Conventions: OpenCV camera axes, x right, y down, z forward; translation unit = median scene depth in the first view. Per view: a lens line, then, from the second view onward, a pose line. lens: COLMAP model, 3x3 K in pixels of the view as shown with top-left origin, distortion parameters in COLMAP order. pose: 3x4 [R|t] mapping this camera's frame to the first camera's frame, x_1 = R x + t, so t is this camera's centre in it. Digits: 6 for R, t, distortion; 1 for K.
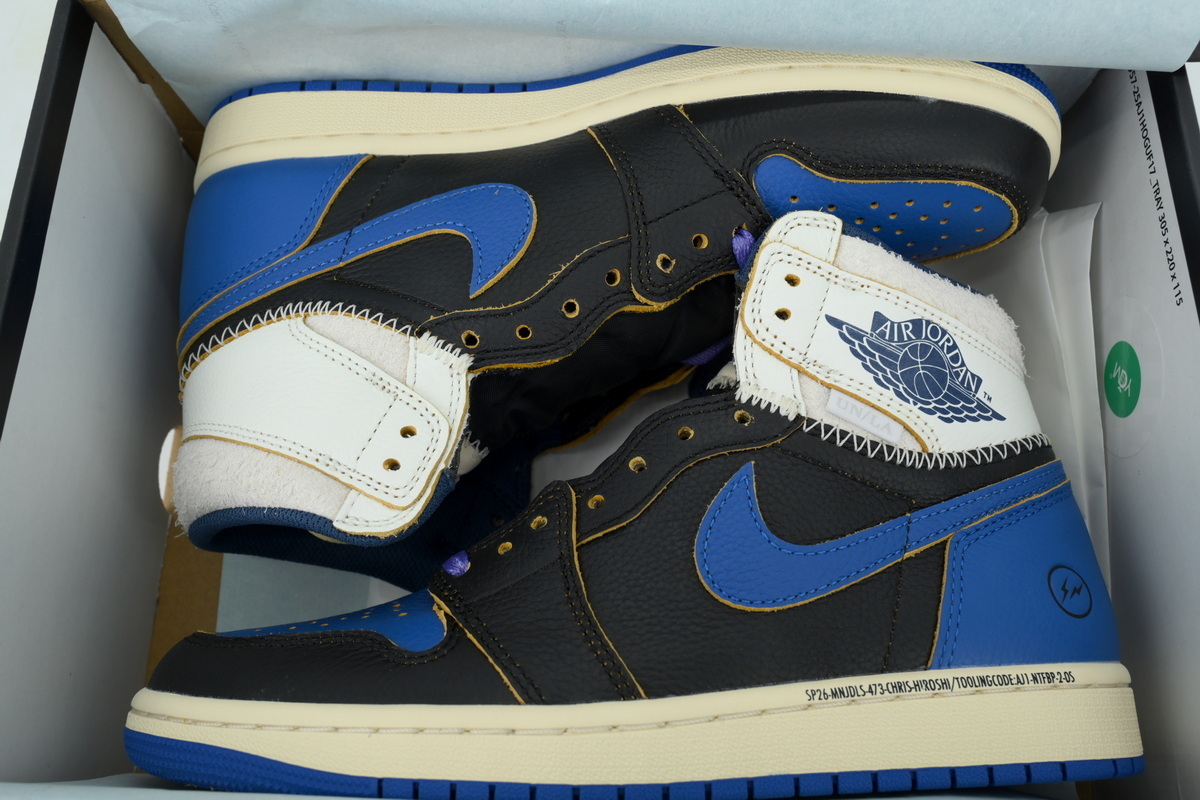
lens RADIAL K [[1028.2, 0, 601.0], [0, 1028.2, 399.1], [0, 0, 1]] dist [0.000227, 0.001750]
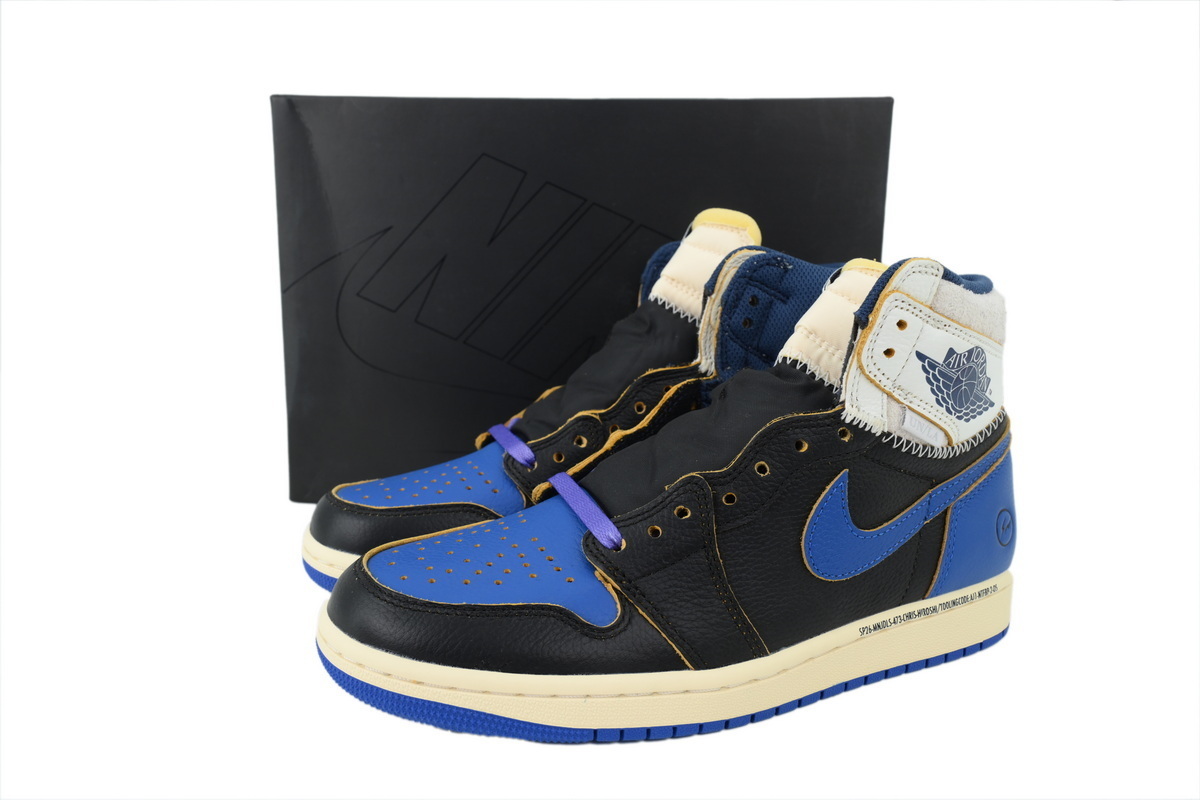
lens RADIAL K [[931.0, 0, 599.6], [0, 931.0, 400.3], [0, 0, 1]] dist [-0.002613, -0.000059]
pose [[0.948332, -0.014473, 0.316949, -0.504179], [-0.140993, 0.875682, 0.461847, -0.498561], [-0.284231, -0.482672, 0.828396, 0.153460]]
